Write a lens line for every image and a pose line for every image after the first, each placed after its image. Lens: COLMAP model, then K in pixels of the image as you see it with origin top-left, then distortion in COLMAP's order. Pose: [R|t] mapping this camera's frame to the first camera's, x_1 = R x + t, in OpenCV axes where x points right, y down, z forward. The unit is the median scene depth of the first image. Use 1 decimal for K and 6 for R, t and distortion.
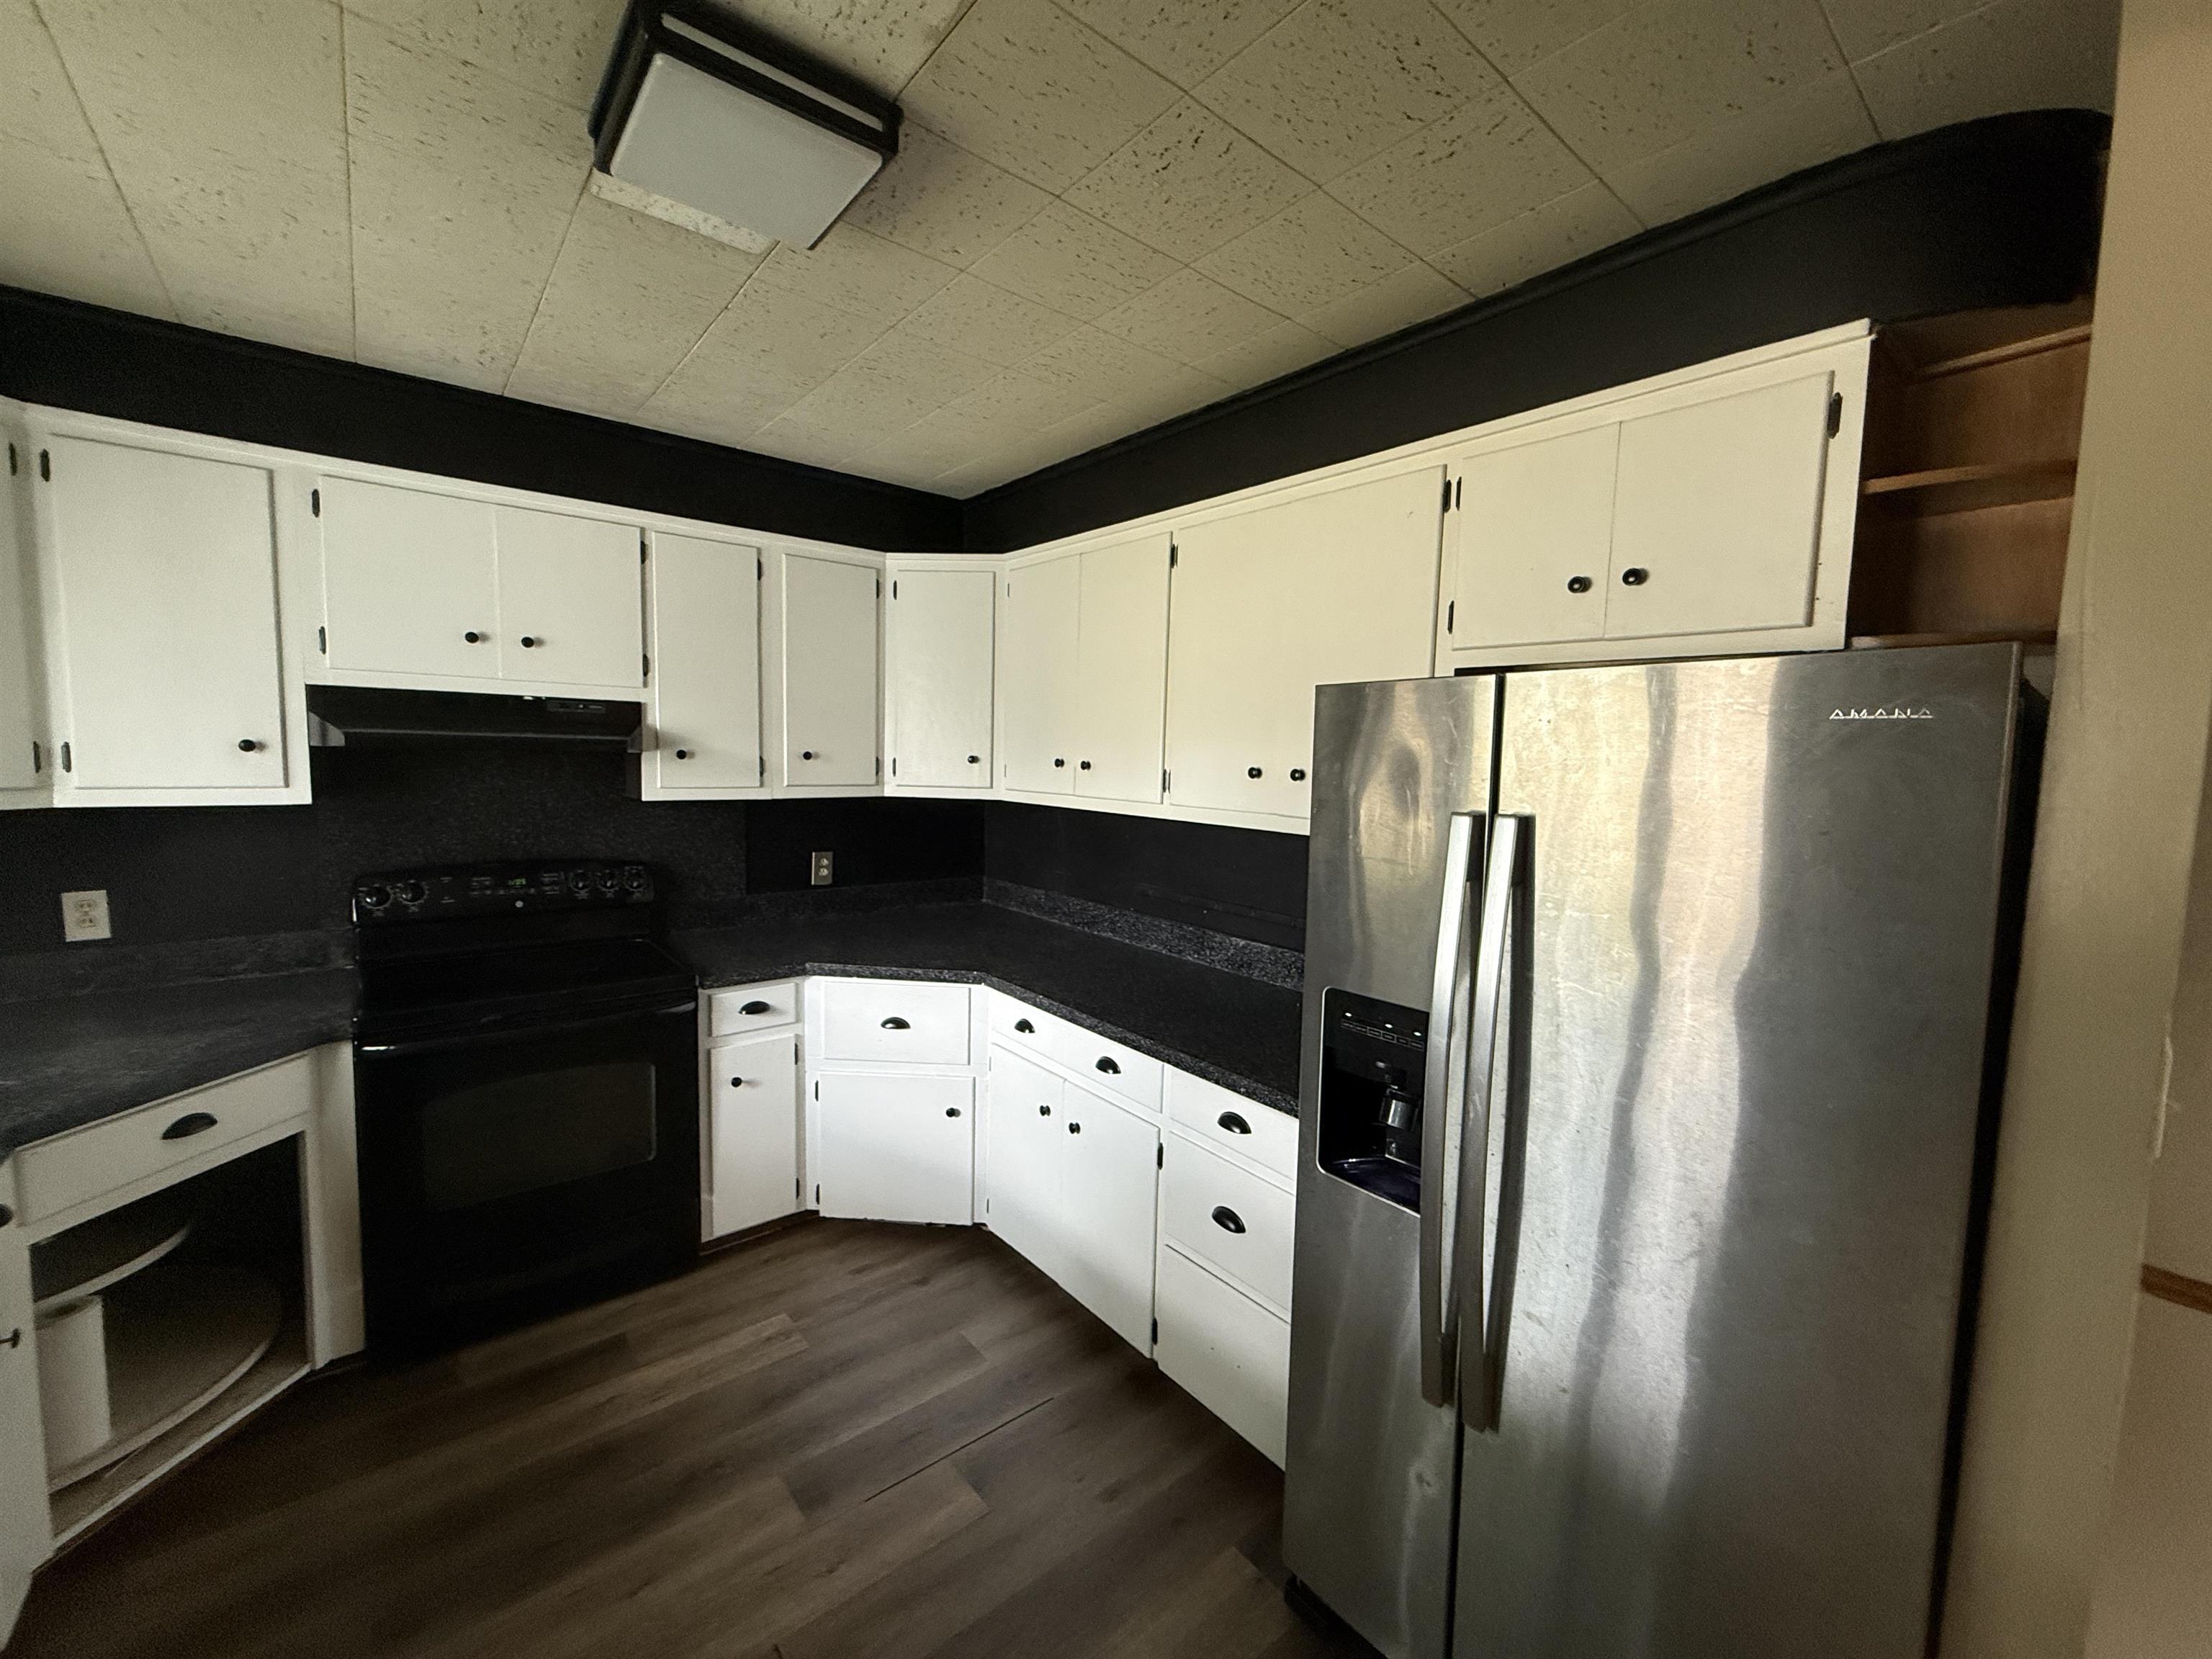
lens RADIAL K [[879.3, 0, 1099.8], [0, 879.3, 828.2], [0, 0, 1]] dist [-0.000206, -0.000351]
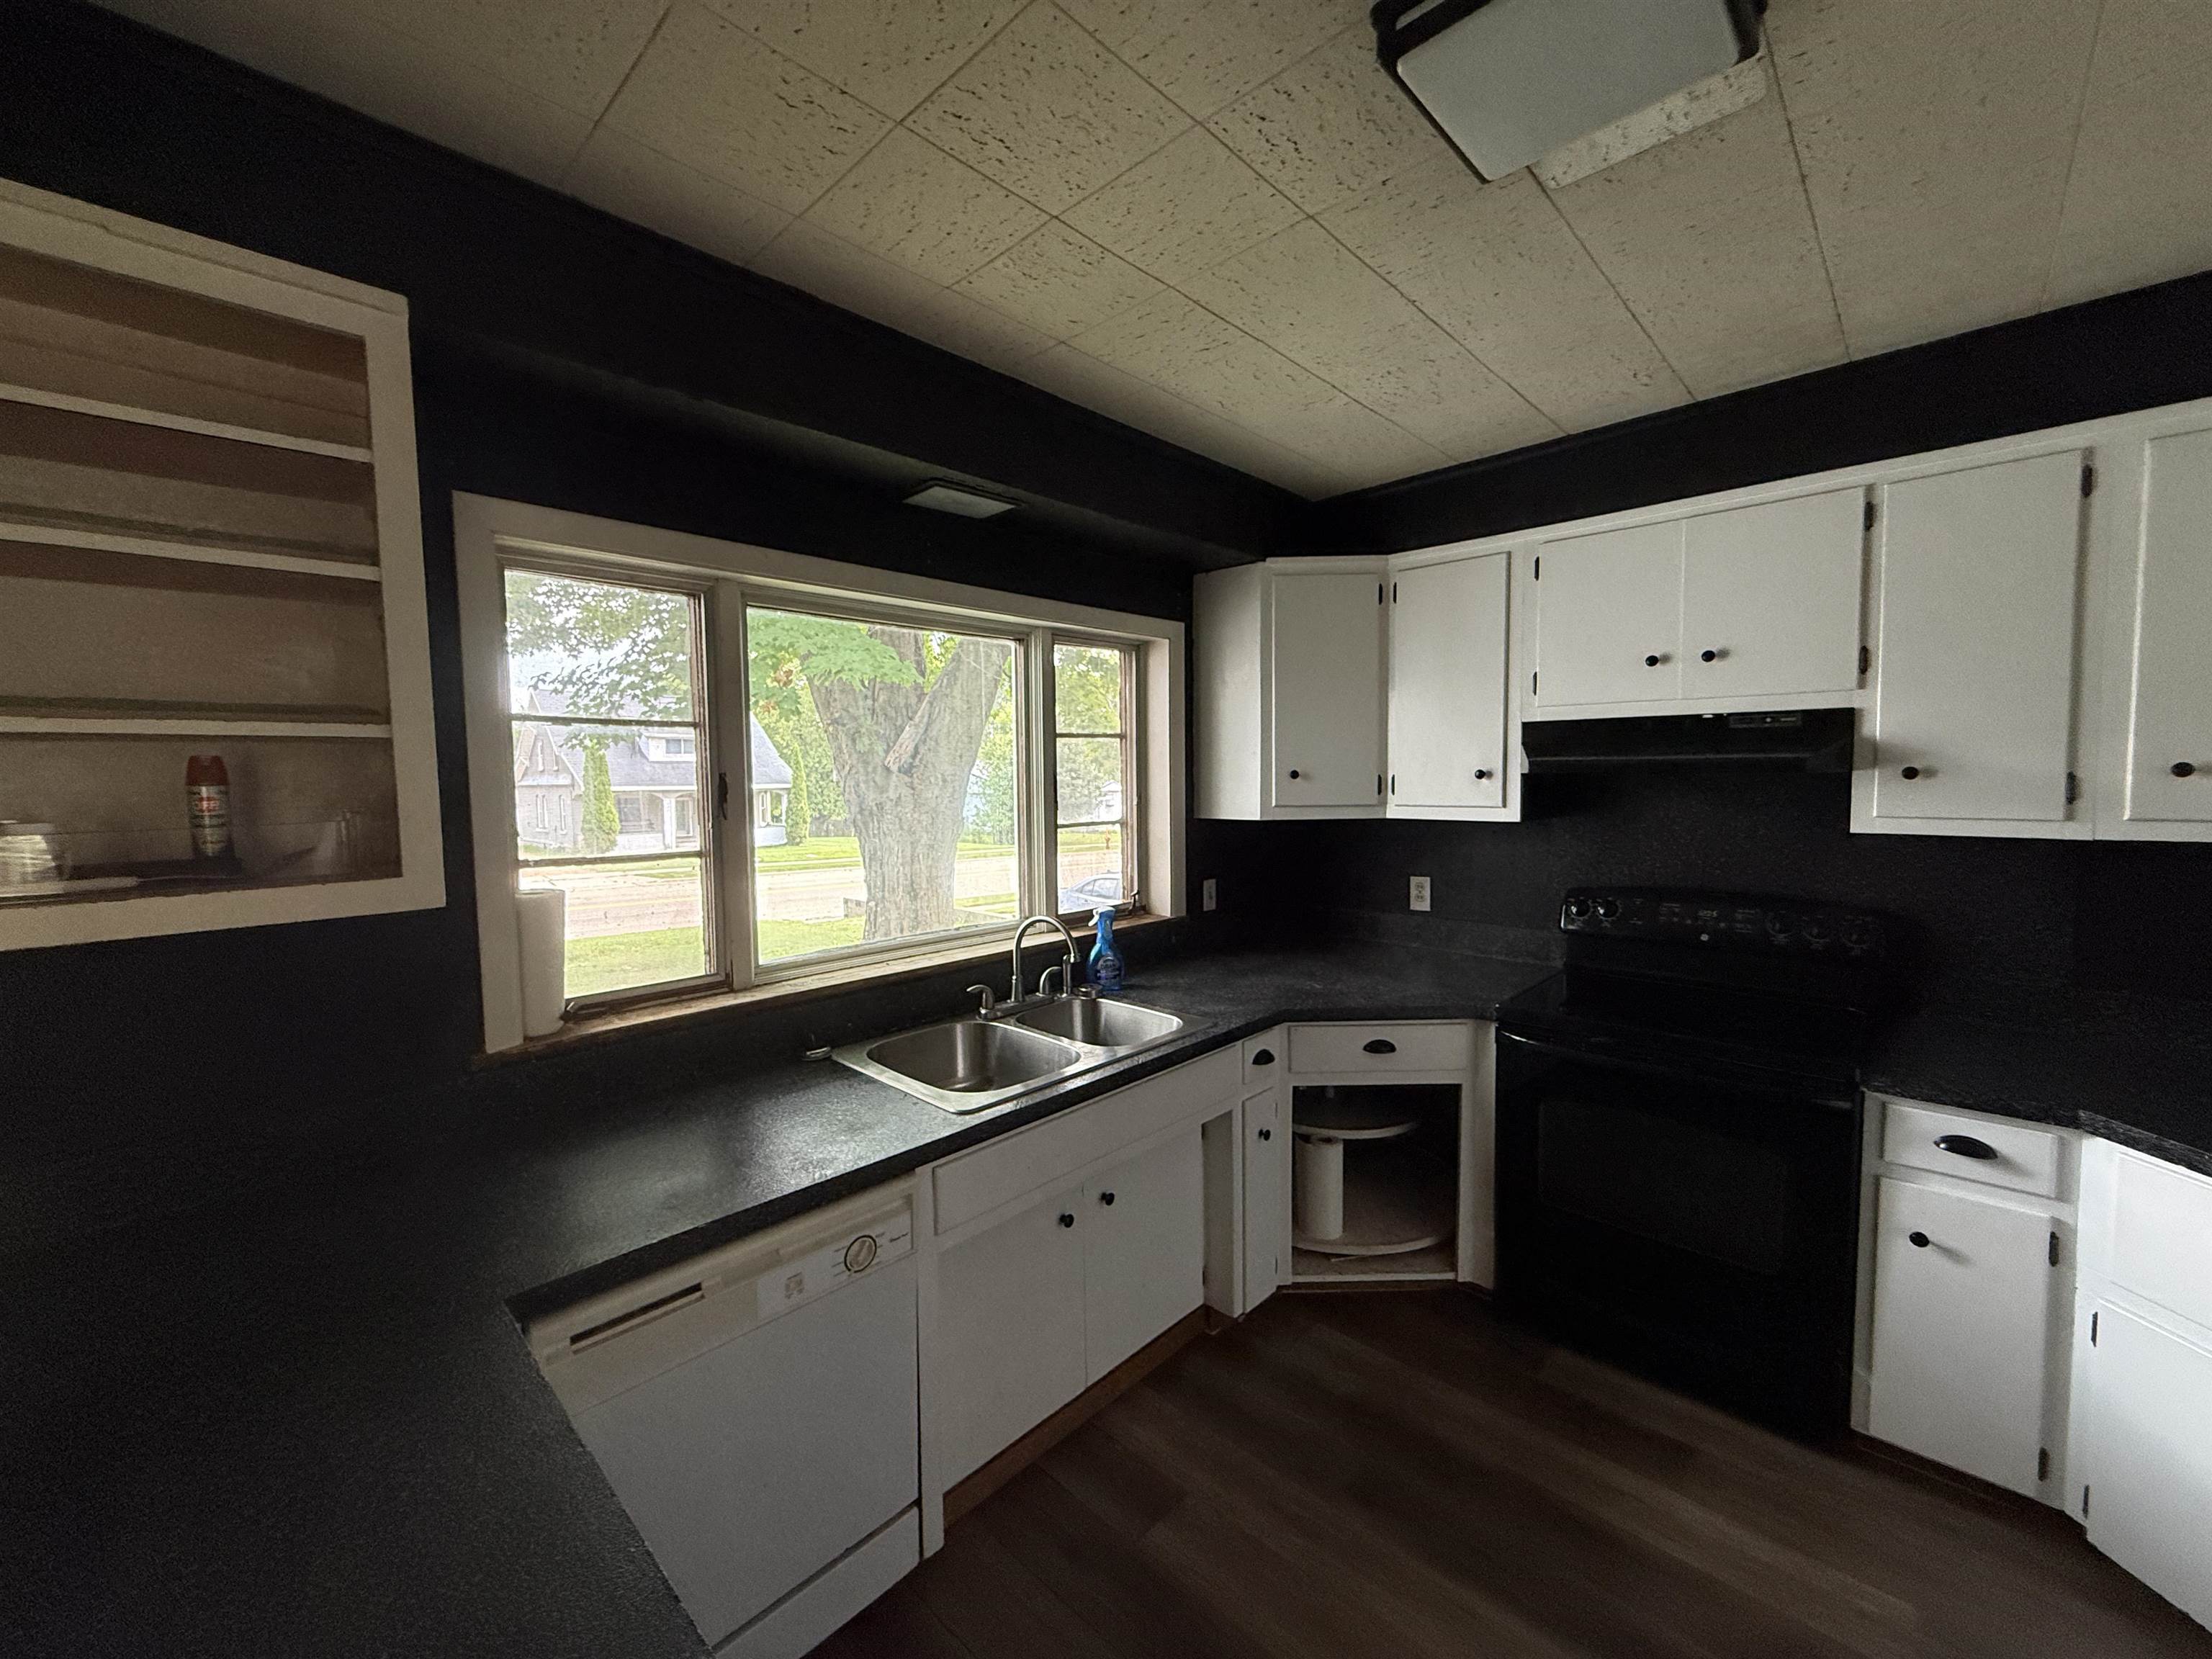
lens RADIAL K [[879.3, 0, 1099.8], [0, 879.3, 828.2], [0, 0, 1]] dist [-0.000206, -0.000351]
pose [[0.112769, 0.038867, -0.992861, 0.209320], [-0.067450, 0.997229, 0.031377, -0.016442], [0.991329, 0.063430, 0.115078, 0.272415]]
